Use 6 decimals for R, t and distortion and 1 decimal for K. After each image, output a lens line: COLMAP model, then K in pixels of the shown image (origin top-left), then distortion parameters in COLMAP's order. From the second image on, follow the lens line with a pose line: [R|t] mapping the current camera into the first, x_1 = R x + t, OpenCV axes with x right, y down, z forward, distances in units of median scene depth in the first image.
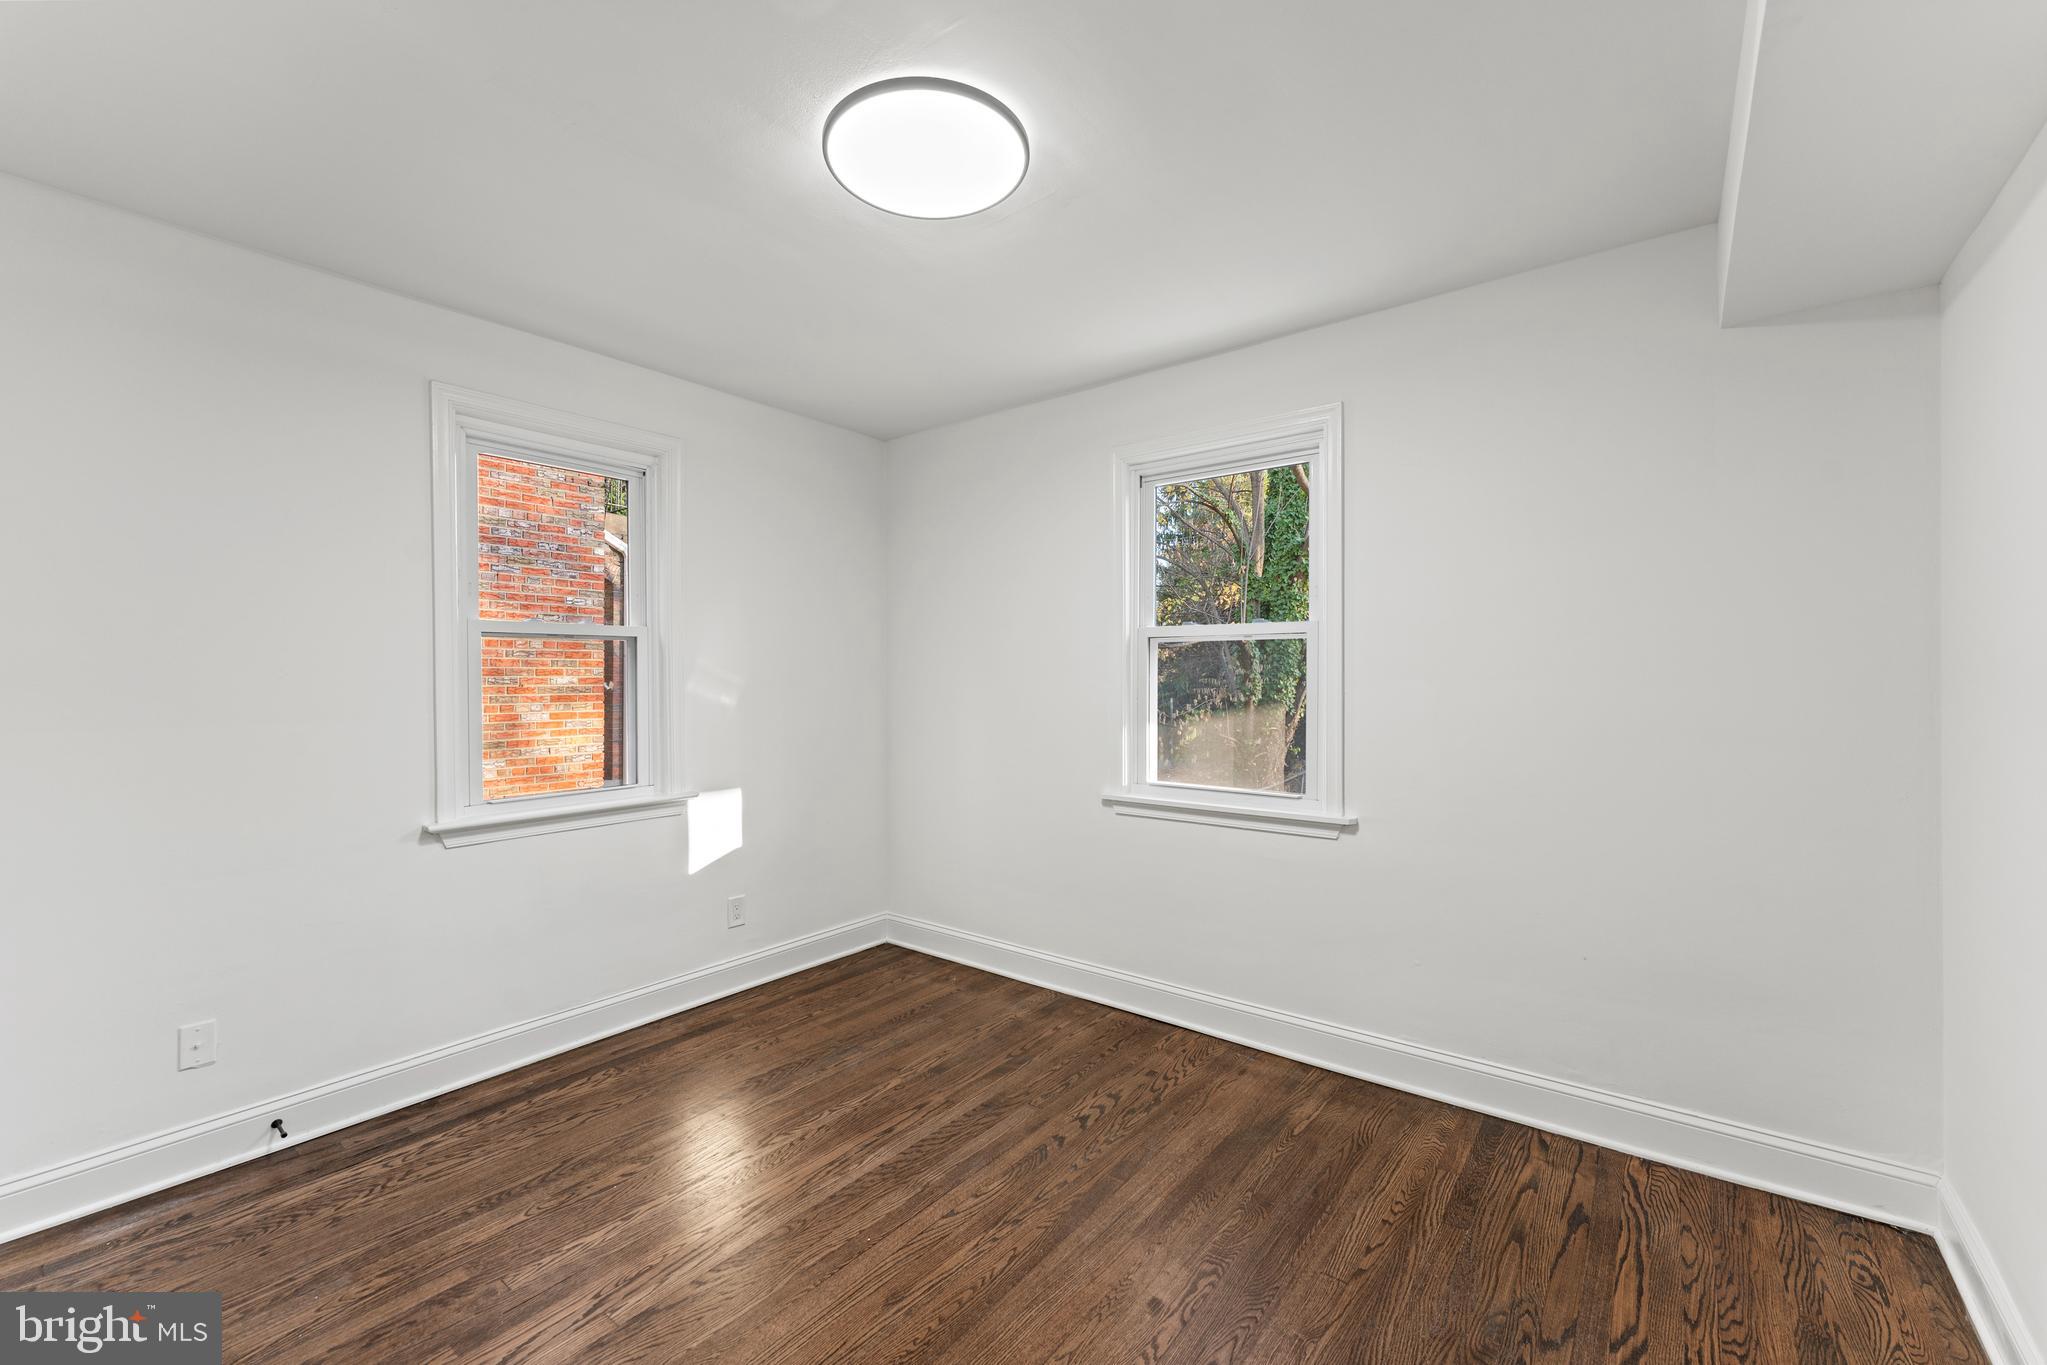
lens RADIAL K [[841.5, 0, 1043.5], [0, 841.5, 672.8], [0, 0, 1]] dist [0.000021, -0.000837]
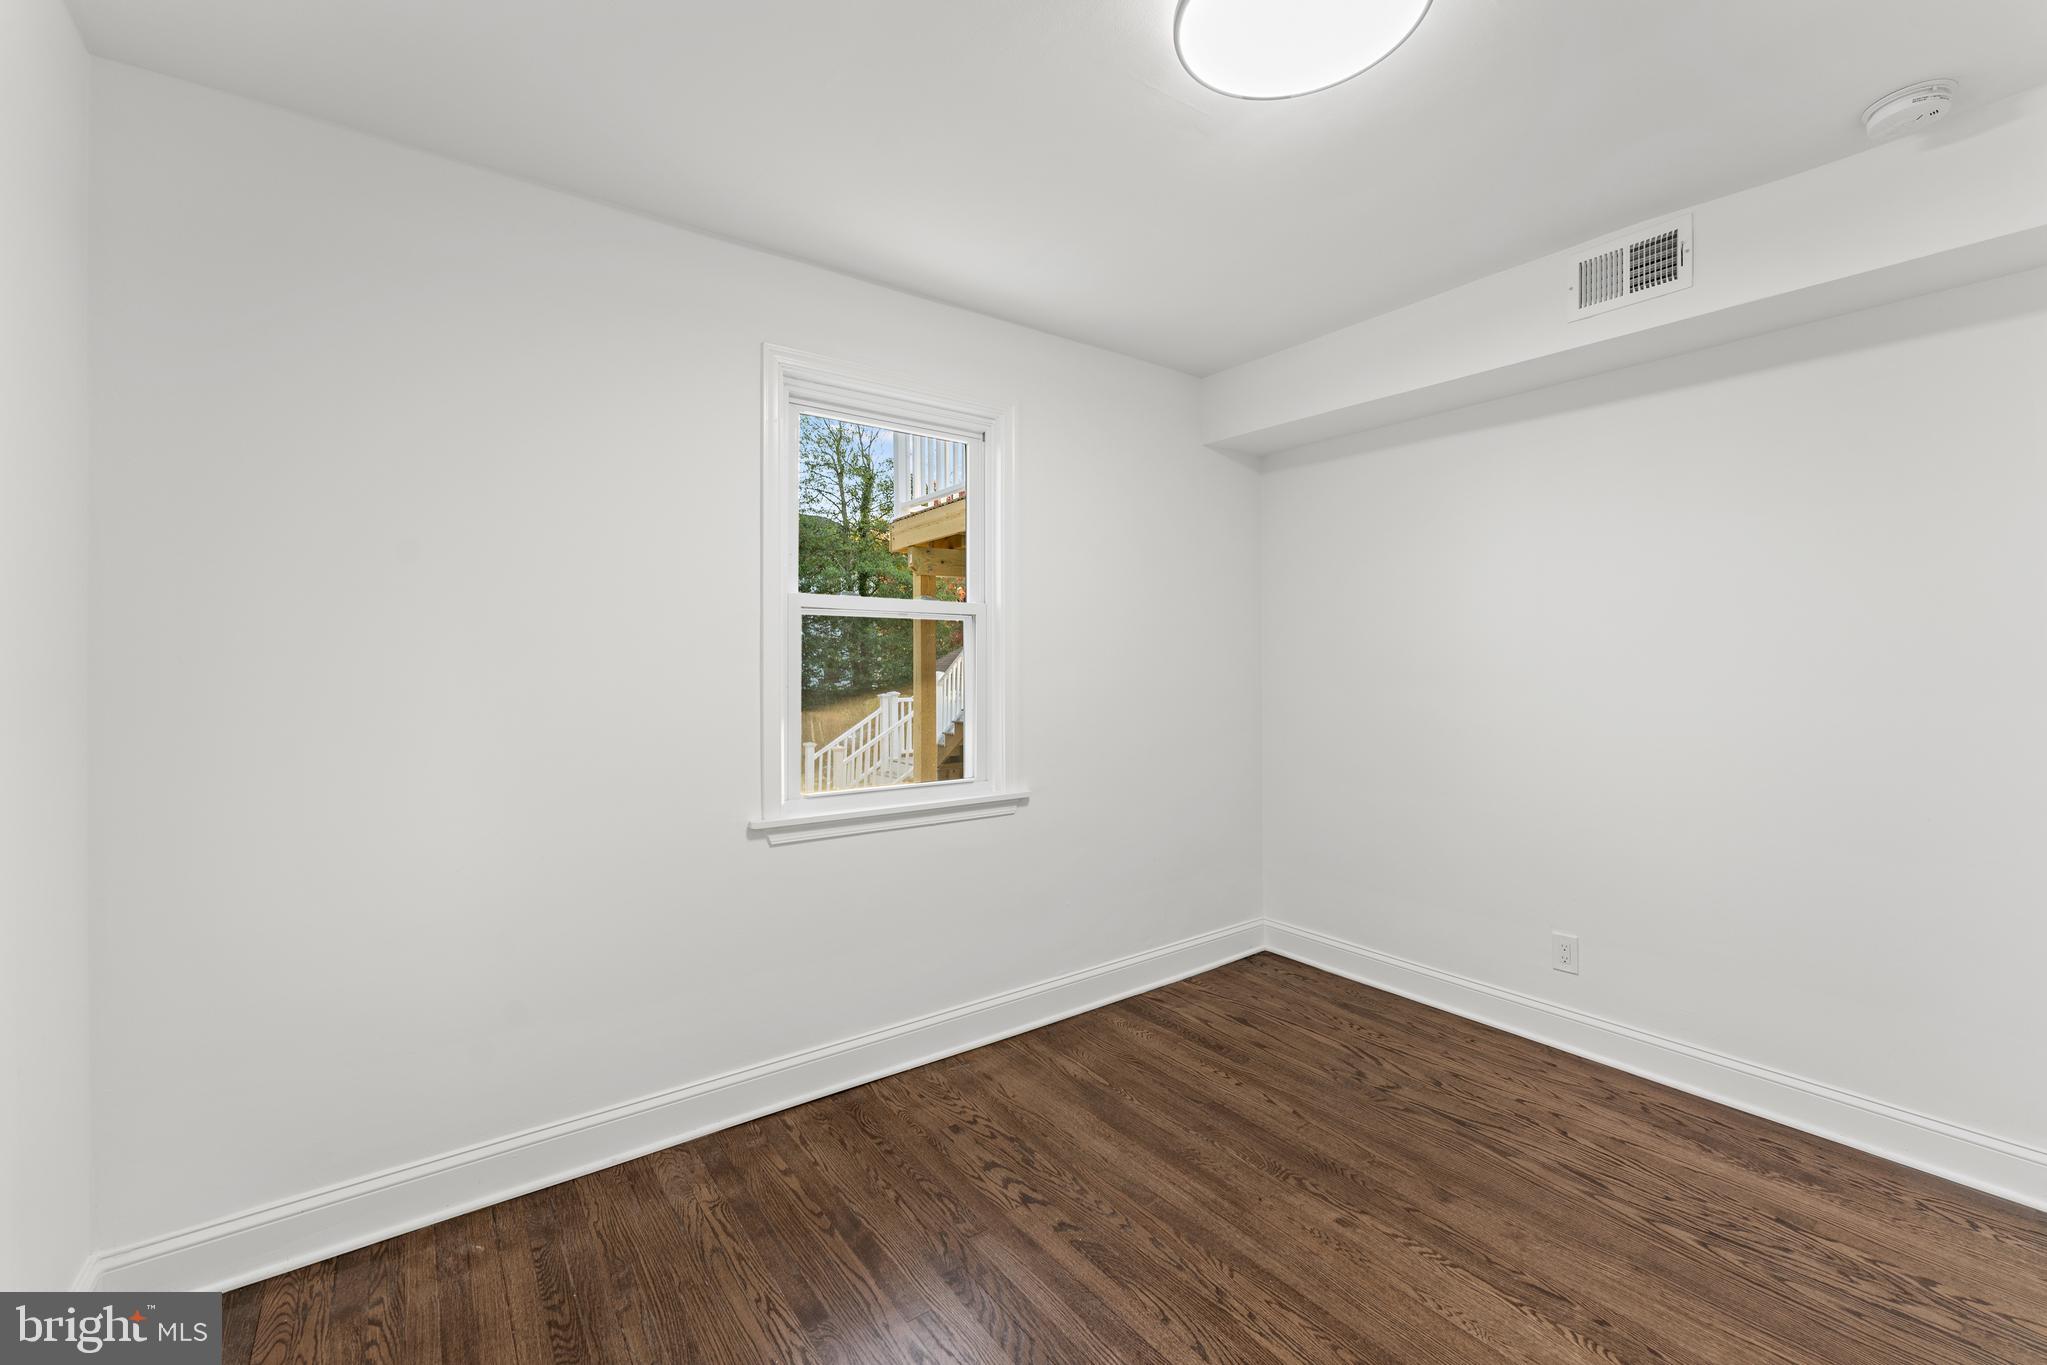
lens RADIAL K [[841.5, 0, 1053.5], [0, 841.5, 655.9], [0, 0, 1]] dist [0.000021, -0.000837]
pose [[0.256552, 0.005703, 0.966514, -0.765423], [-0.008174, 0.999960, -0.003731, 0.004225], [-0.966496, -0.006944, 0.256588, 0.795311]]
